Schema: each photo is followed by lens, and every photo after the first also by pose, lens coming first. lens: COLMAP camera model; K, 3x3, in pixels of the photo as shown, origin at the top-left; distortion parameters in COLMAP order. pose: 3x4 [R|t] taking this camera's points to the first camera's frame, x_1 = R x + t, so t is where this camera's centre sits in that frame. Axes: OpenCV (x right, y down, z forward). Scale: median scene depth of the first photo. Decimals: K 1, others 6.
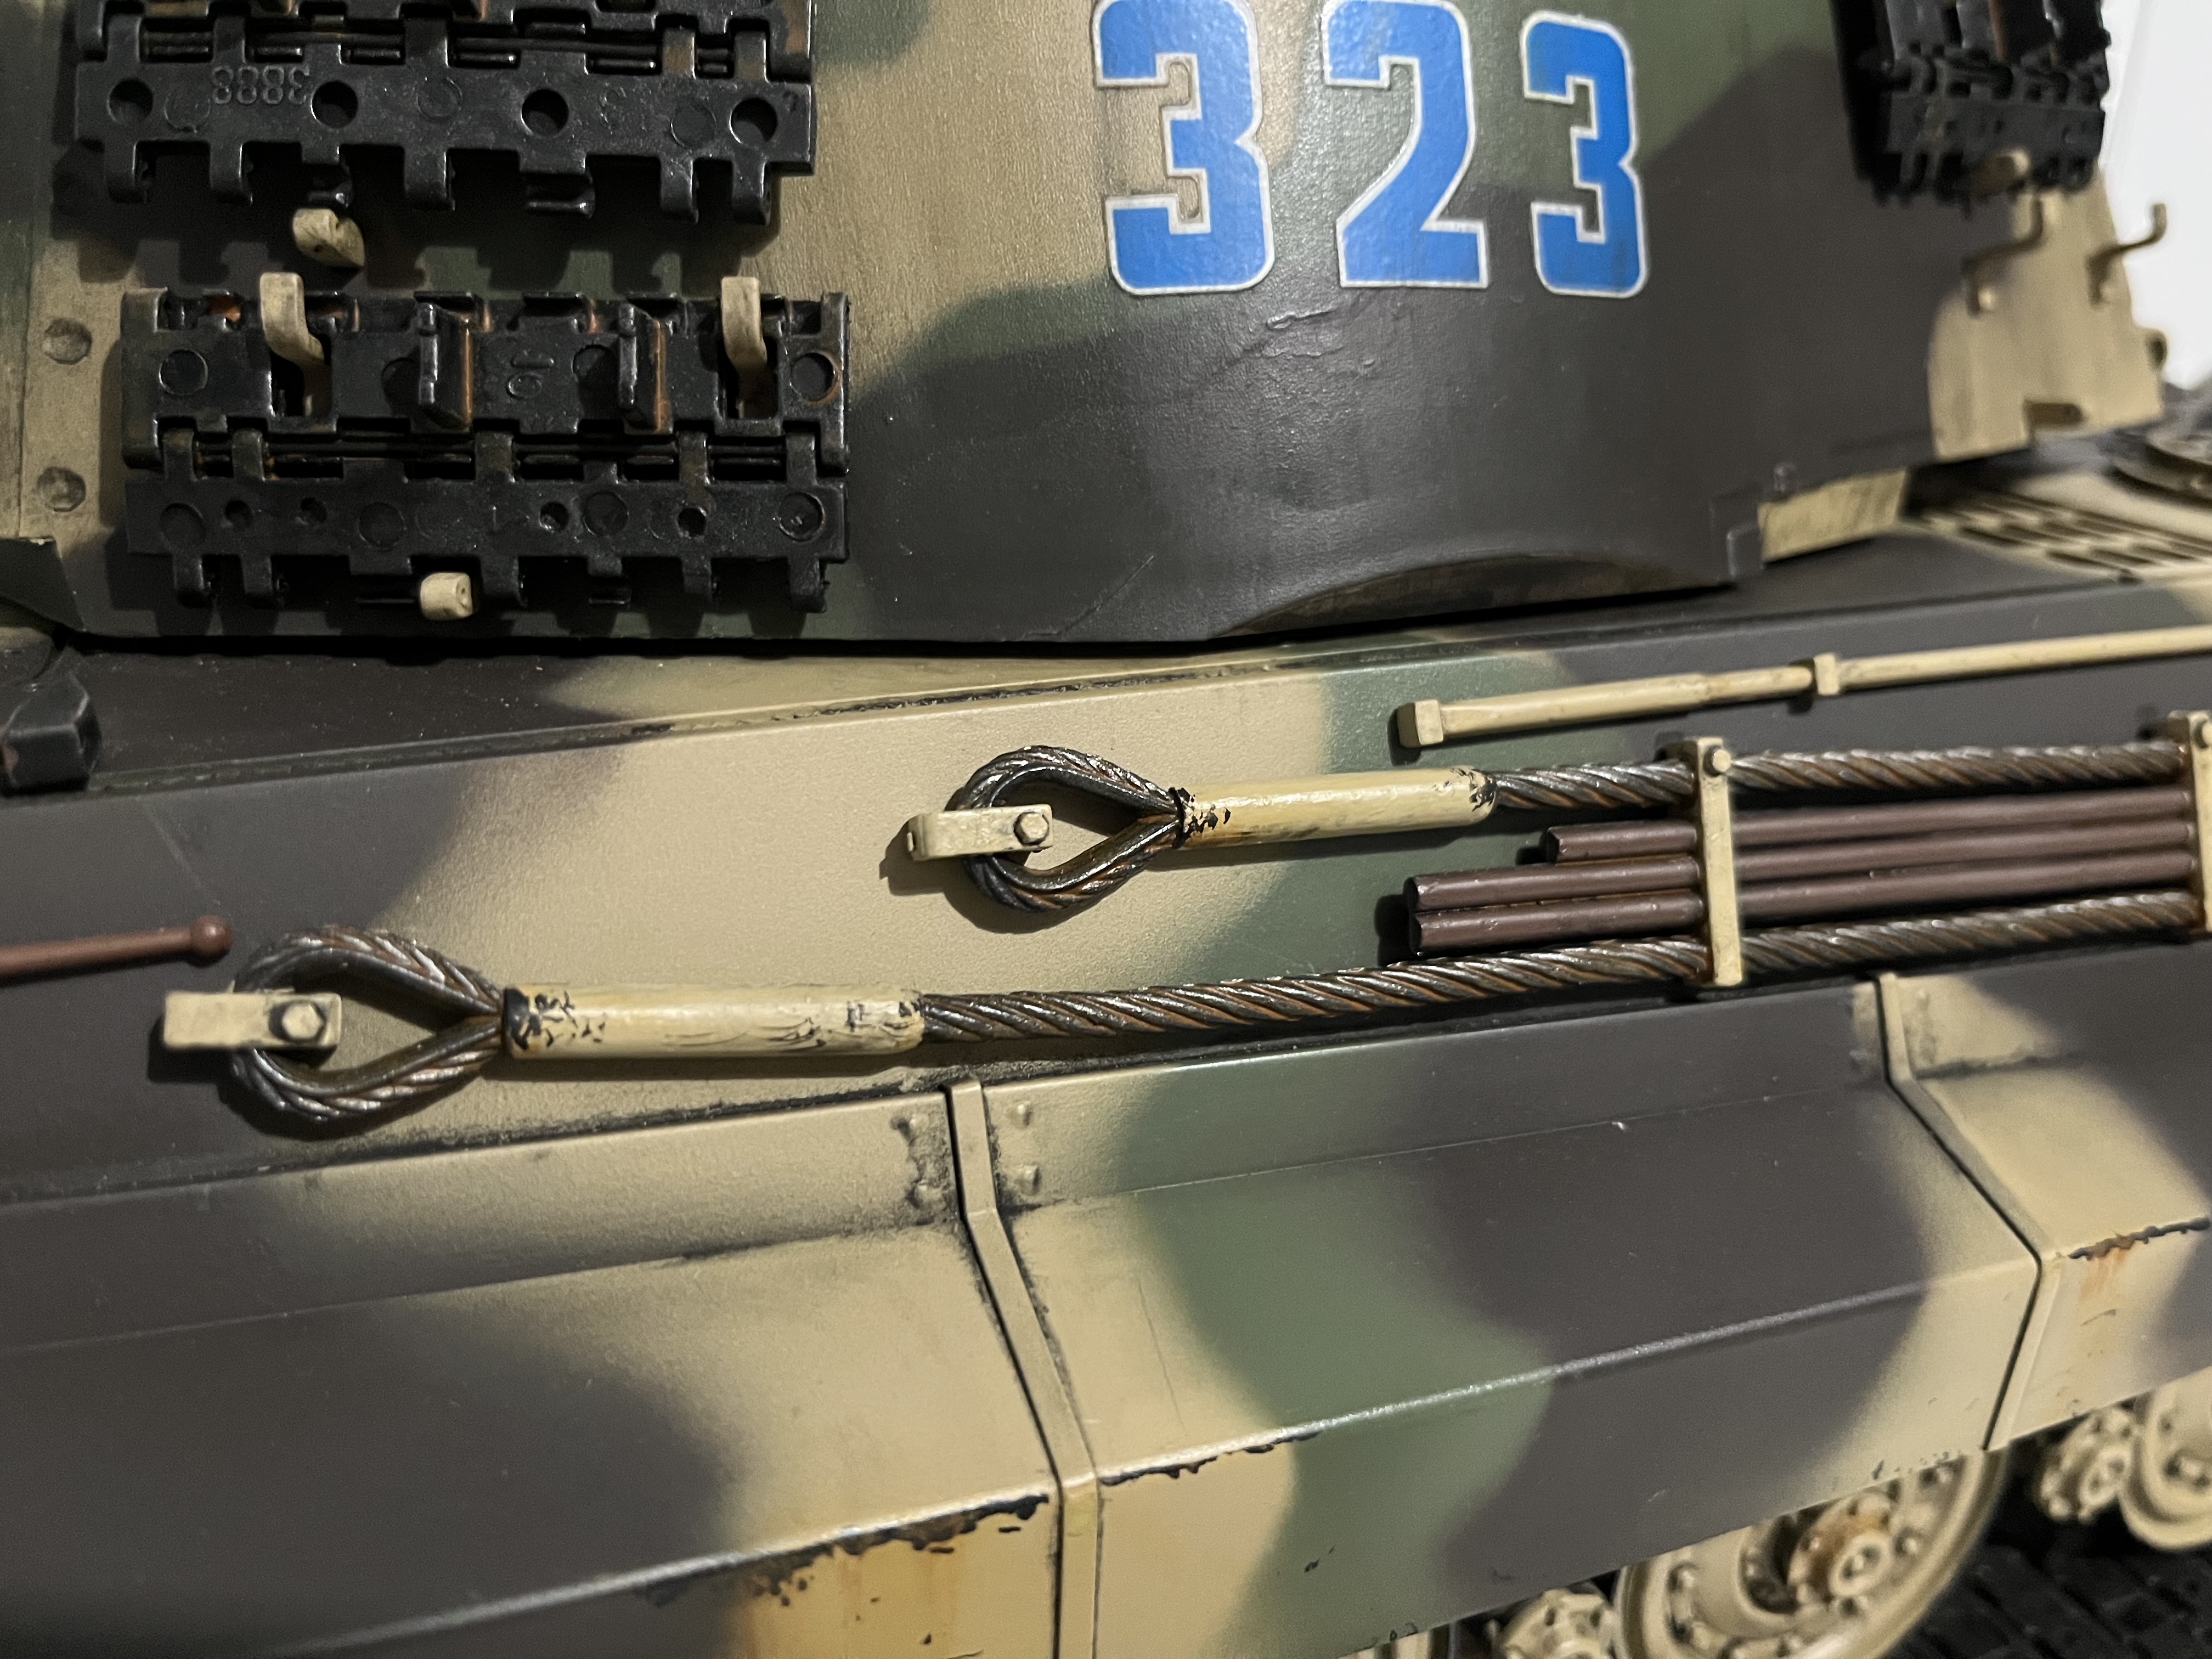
lens RADIAL K [[1801.4, 0, 1106.4], [0, 1801.4, 825.0], [0, 0, 1]] dist [0.019441, -0.080887]
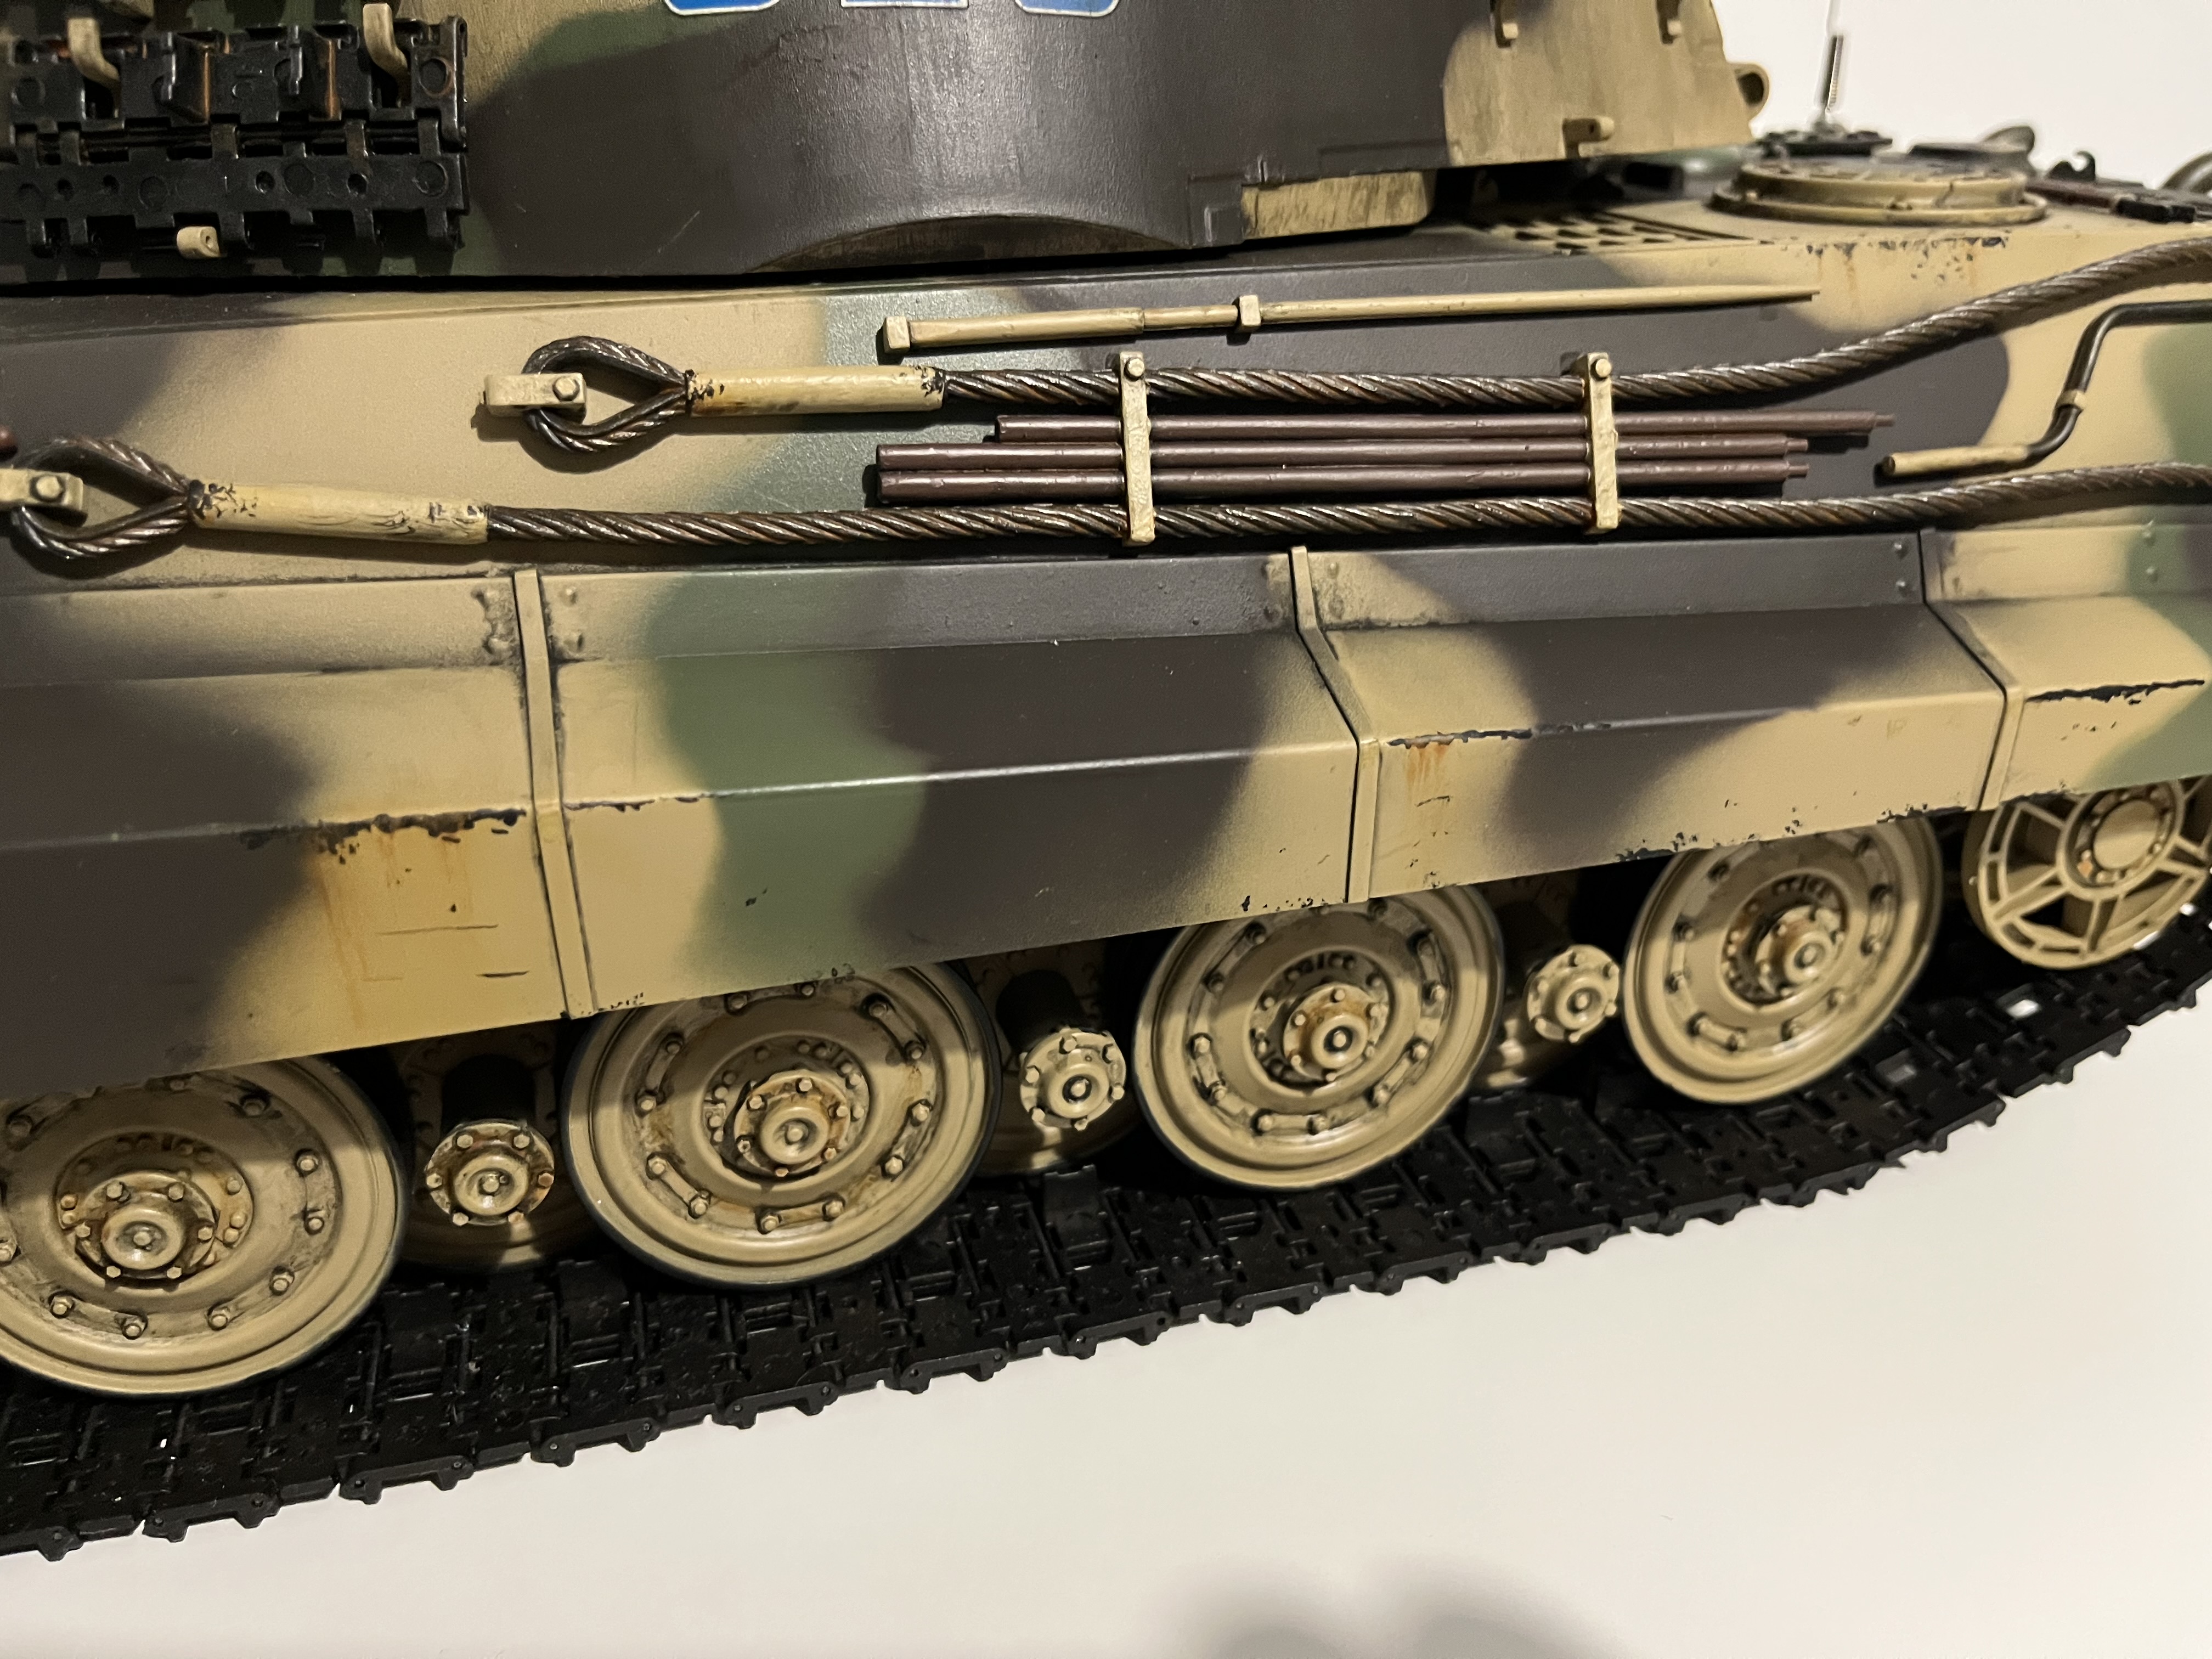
lens RADIAL K [[1801.4, 0, 1106.7], [0, 1801.4, 826.7], [0, 0, 1]] dist [0.019441, -0.080887]
pose [[0.994695, 0.016752, -0.101498, 0.485511], [-0.010499, 0.998031, 0.061830, 0.231589], [0.102334, -0.060436, 0.992912, -0.358042]]
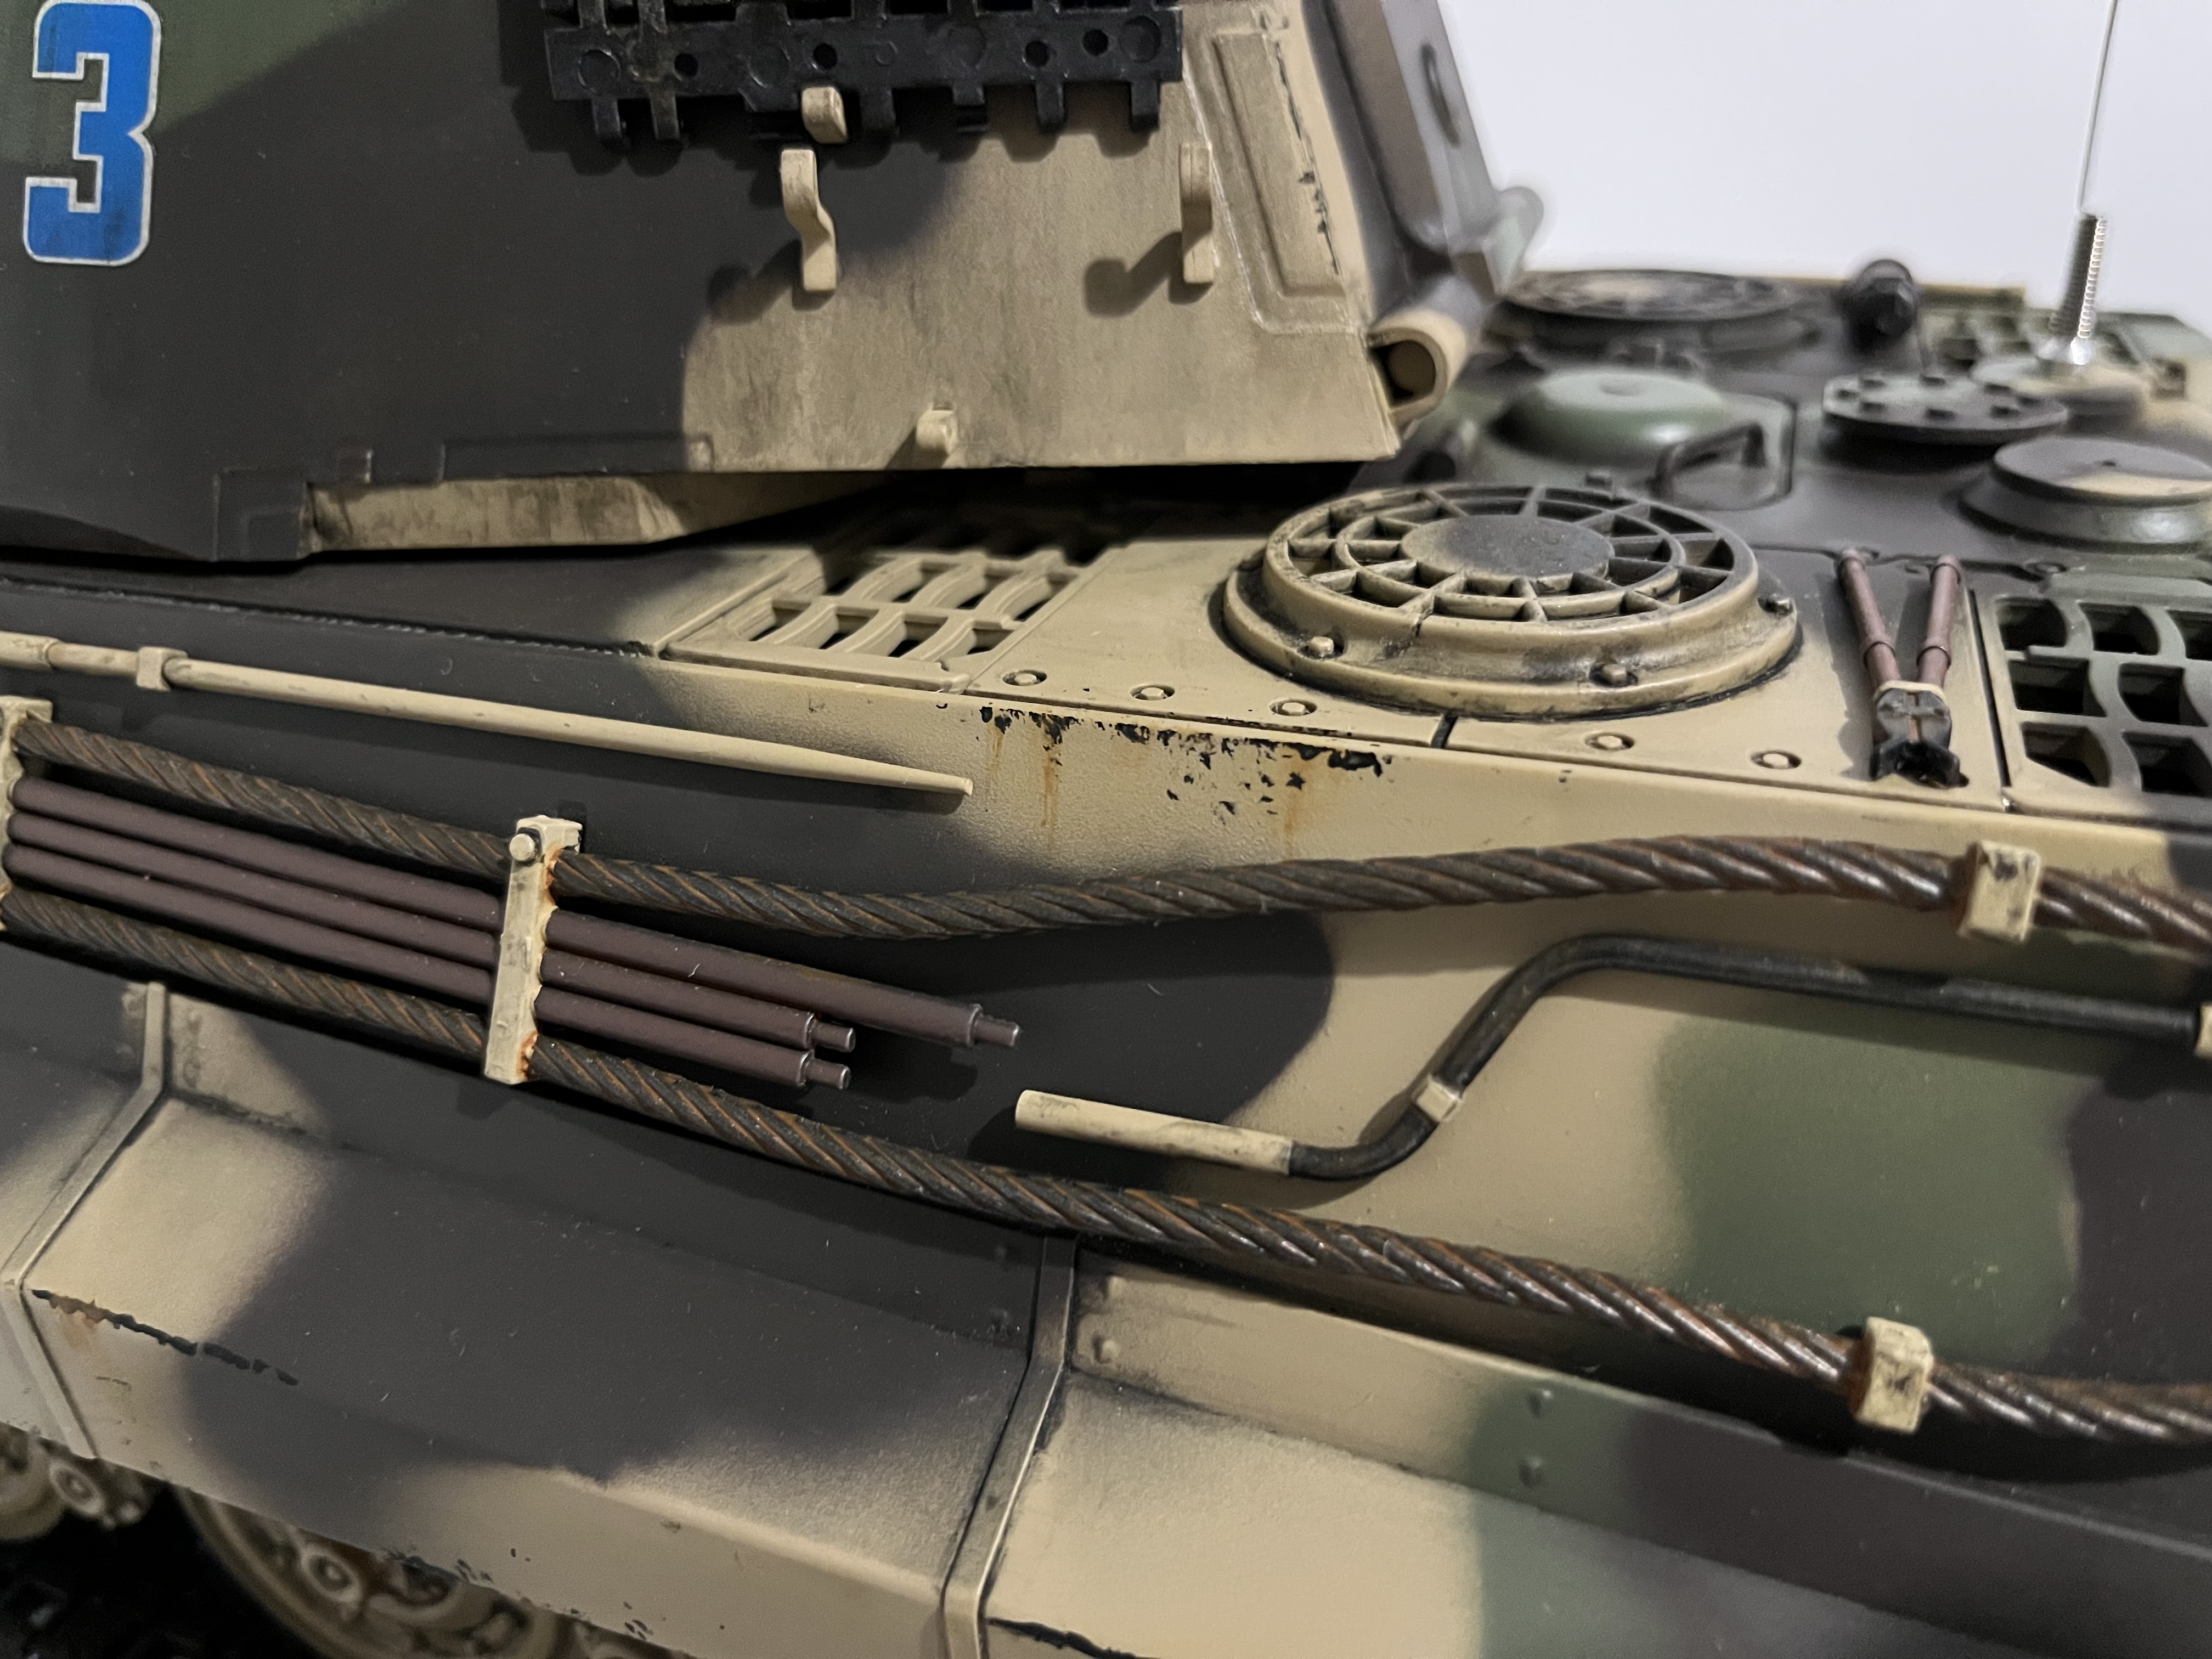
lens RADIAL K [[1801.4, 0, 1090.0], [0, 1801.4, 789.5], [0, 0, 1]] dist [0.019441, -0.080887]
pose [[0.737658, 0.253323, -0.625850, 1.572532], [-0.202651, 0.967277, 0.152666, -0.305070], [0.644045, 0.014214, 0.764856, 0.648507]]
